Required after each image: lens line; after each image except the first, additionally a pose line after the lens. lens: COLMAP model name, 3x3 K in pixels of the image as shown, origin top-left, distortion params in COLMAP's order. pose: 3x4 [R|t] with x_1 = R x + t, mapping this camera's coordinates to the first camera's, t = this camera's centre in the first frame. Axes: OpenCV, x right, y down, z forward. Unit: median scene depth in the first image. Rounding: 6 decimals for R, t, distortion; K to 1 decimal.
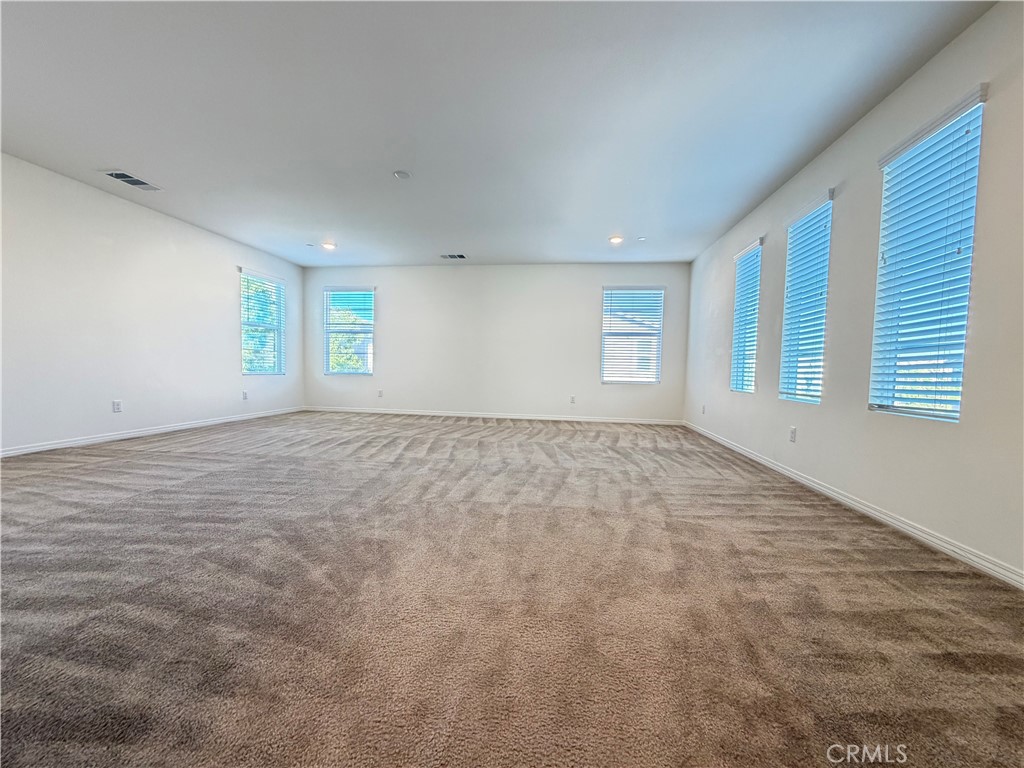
lens RADIAL K [[409.4, 0, 509.6], [0, 409.4, 385.6], [0, 0, 1]] dist [-0.001233, 0.000562]
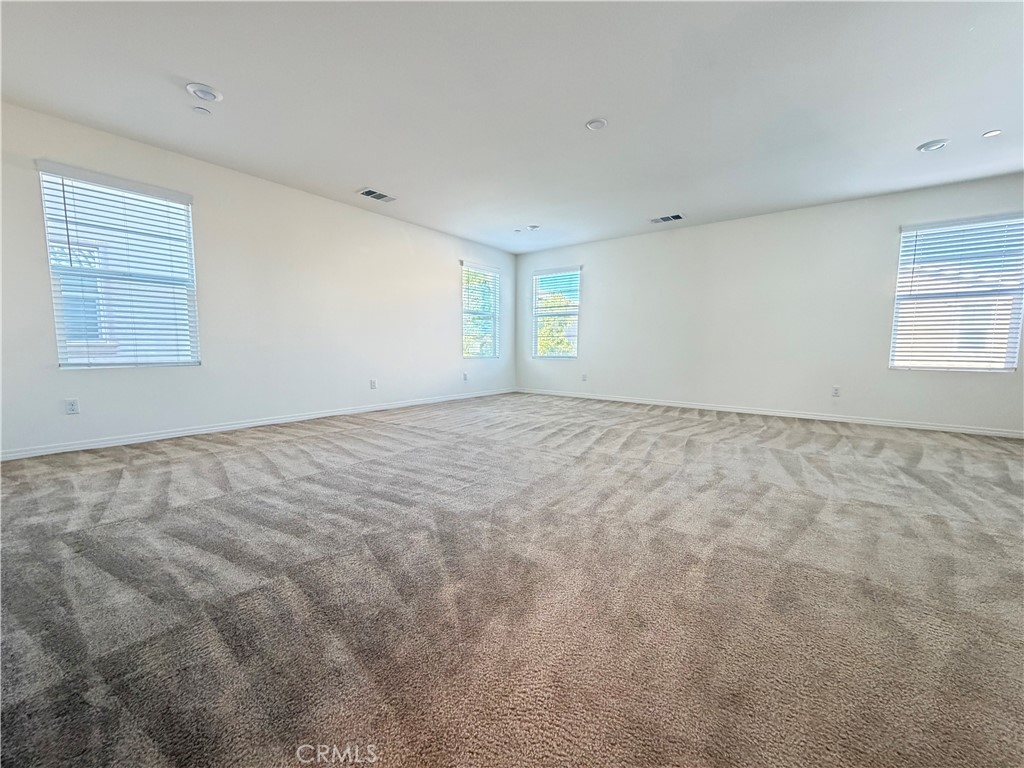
lens RADIAL K [[409.4, 0, 509.6], [0, 409.4, 385.6], [0, 0, 1]] dist [-0.001233, 0.000562]
pose [[0.866285, 0.032429, -0.498497, 0.028145], [-0.010993, 0.998887, 0.045877, -0.007946], [0.499430, -0.034263, 0.865677, 0.164470]]
